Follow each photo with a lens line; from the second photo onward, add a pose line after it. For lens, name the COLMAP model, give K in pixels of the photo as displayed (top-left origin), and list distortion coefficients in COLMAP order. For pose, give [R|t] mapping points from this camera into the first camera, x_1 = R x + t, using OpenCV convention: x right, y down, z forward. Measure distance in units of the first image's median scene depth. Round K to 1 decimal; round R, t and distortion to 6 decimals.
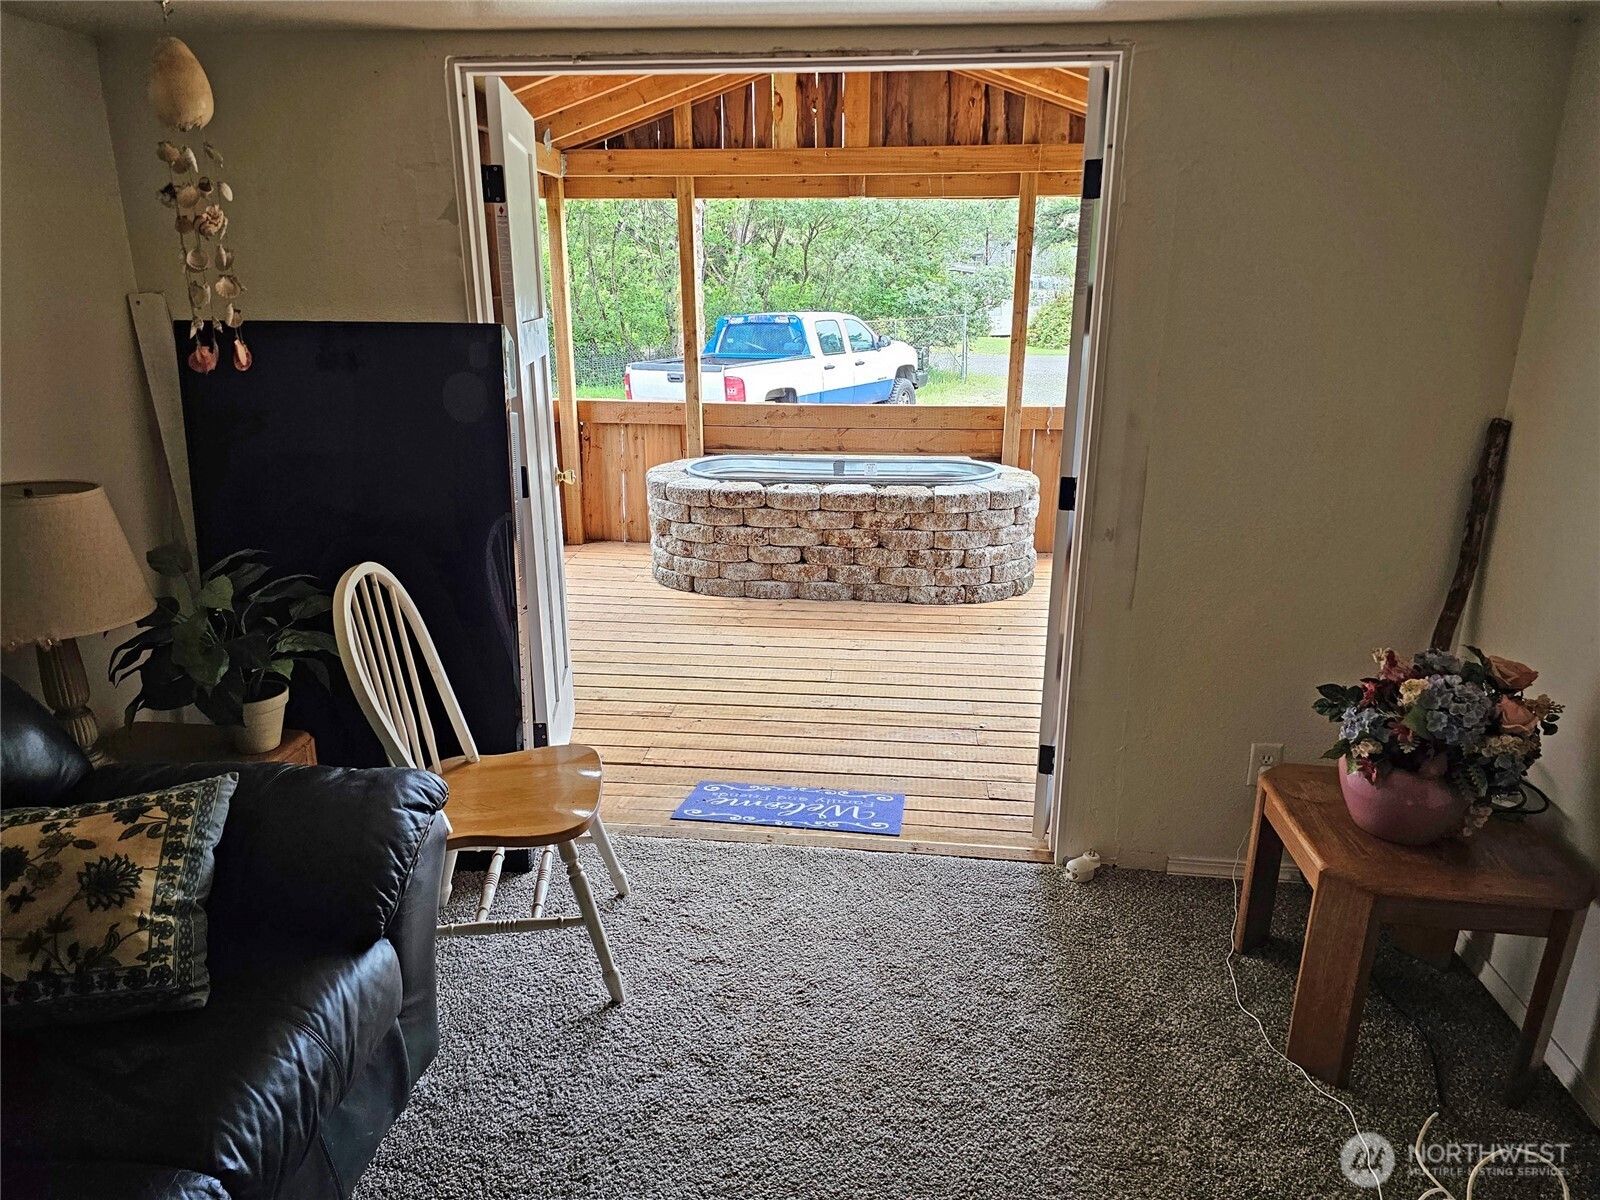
lens RADIAL K [[1059.5, 0, 804.2], [0, 1059.5, 618.6], [0, 0, 1]] dist [0.045512, -0.045227]
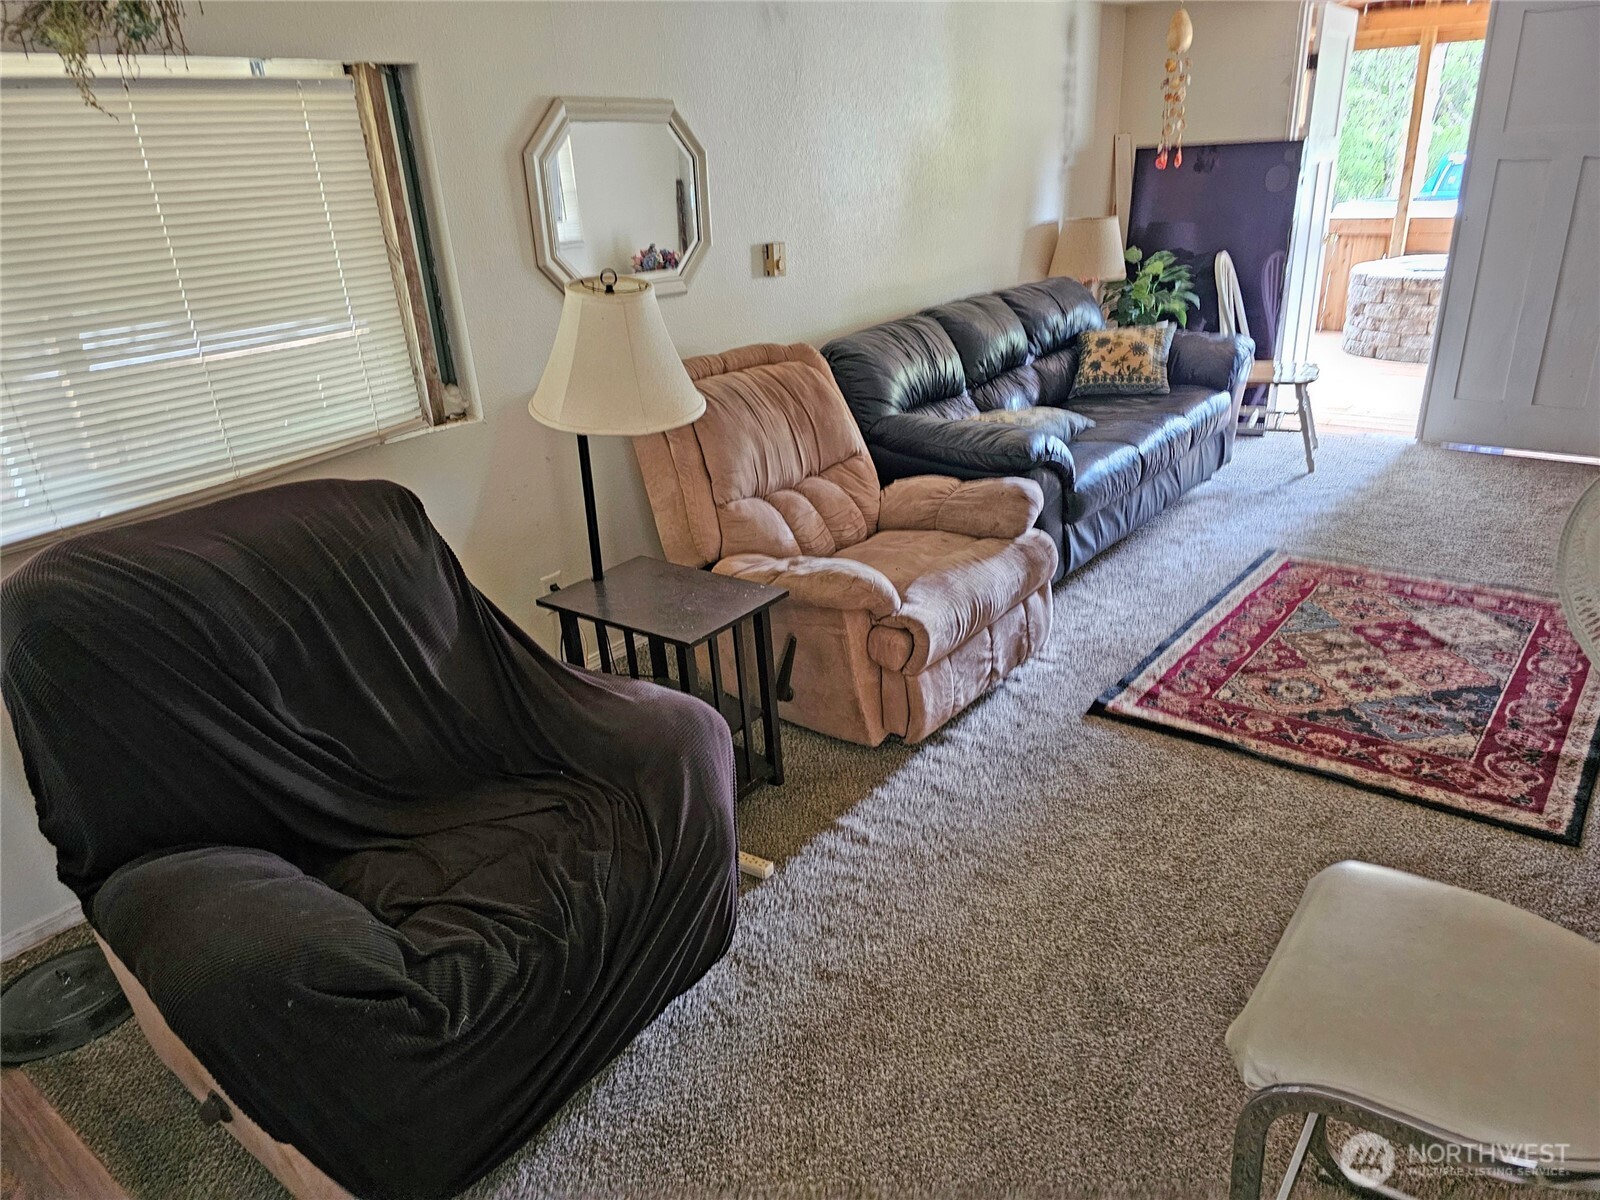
lens RADIAL K [[1078.9, 0, 798.2], [0, 1078.9, 635.9], [0, 0, 1]] dist [0.007362, -0.009015]
pose [[0.834691, 0.176317, -0.521731, 0.141397], [-0.112102, 0.981926, 0.152491, 0.445209], [0.539189, -0.068795, 0.839371, -1.287984]]
